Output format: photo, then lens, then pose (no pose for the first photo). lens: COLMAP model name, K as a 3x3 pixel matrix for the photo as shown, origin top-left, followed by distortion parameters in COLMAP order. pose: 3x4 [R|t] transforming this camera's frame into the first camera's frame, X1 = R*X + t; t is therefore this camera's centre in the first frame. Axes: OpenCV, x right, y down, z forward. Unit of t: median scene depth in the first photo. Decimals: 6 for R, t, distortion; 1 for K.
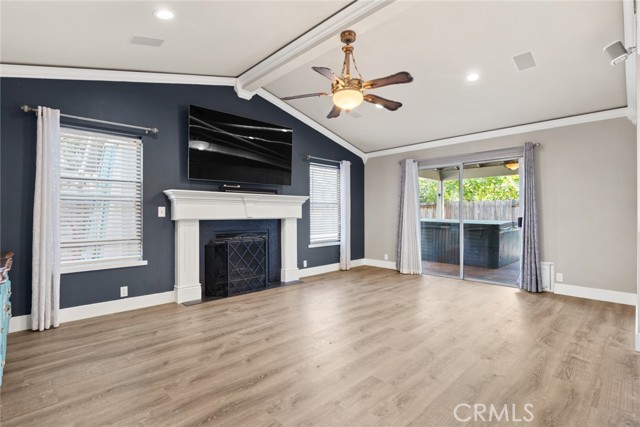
lens RADIAL K [[305.0, 0, 322.6], [0, 305.0, 212.1], [0, 0, 1]] dist [0.001113, -0.001956]
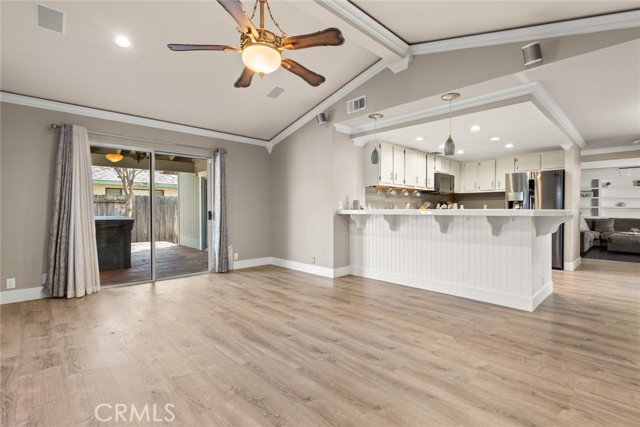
lens RADIAL K [[291.4, 0, 330.6], [0, 291.4, 210.5], [0, 0, 1]] dist [0.003559, 0.000477]
pose [[0.006238, -0.001281, 0.999980, -0.485327], [-0.004356, 0.999990, 0.001308, 0.011623], [-0.999971, -0.004364, 0.006233, 0.581322]]
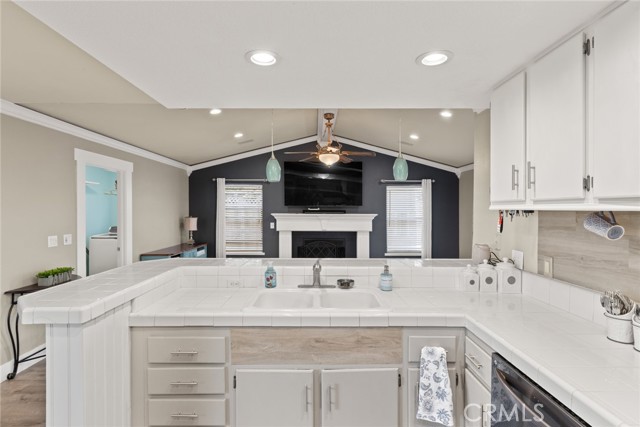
lens RADIAL K [[325.3, 0, 321.3], [0, 325.3, 209.2], [0, 0, 1]] dist [-0.000591, -0.000508]
pose [[0.724689, 0.005861, -0.689051, 0.815336], [-0.003462, 0.999982, 0.004865, -0.089738], [0.689067, -0.001141, 0.724696, -0.123967]]
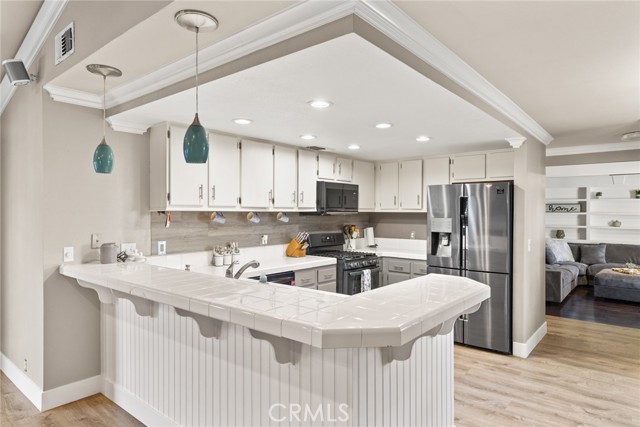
lens RADIAL K [[385.2, 0, 323.7], [0, 385.2, 211.6], [0, 0, 1]] dist [0.000803, 0.000600]
pose [[-0.109344, 0.006652, 0.993982, -0.135868], [-0.005172, 0.999960, -0.007261, -0.081622], [-0.993991, -0.005935, -0.109305, 0.171156]]
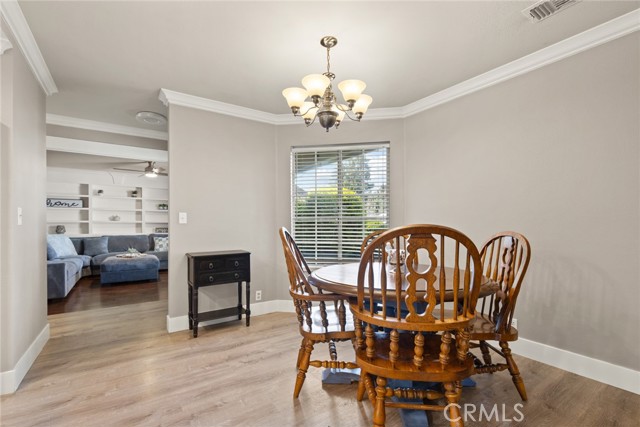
lens RADIAL K [[291.4, 0, 322.1], [0, 291.4, 224.8], [0, 0, 1]] dist [0.003559, 0.000477]
pose [[-0.985577, 0.007365, 0.169066, 0.182912], [0.007904, 0.999966, 0.002513, 0.004772], [-0.169041, 0.003814, -0.985602, -0.046764]]
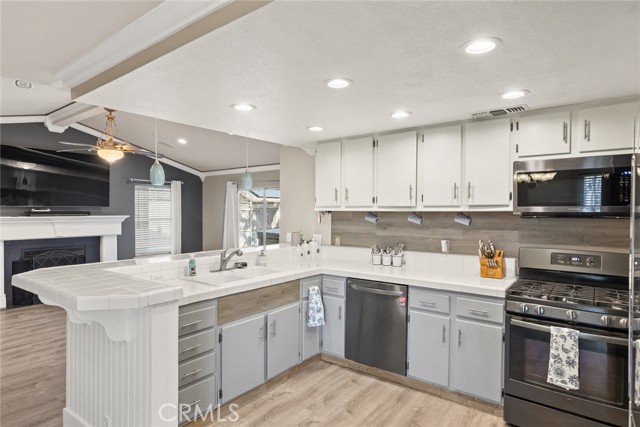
lens RADIAL K [[362.9, 0, 325.2], [0, 362.9, 212.2], [0, 0, 1]] dist [0.007040, 0.000112]
pose [[0.986650, 0.003550, 0.162819, 0.537586], [-0.004948, 0.999954, 0.008182, -0.091567], [-0.162782, -0.008879, 0.986622, -0.536063]]
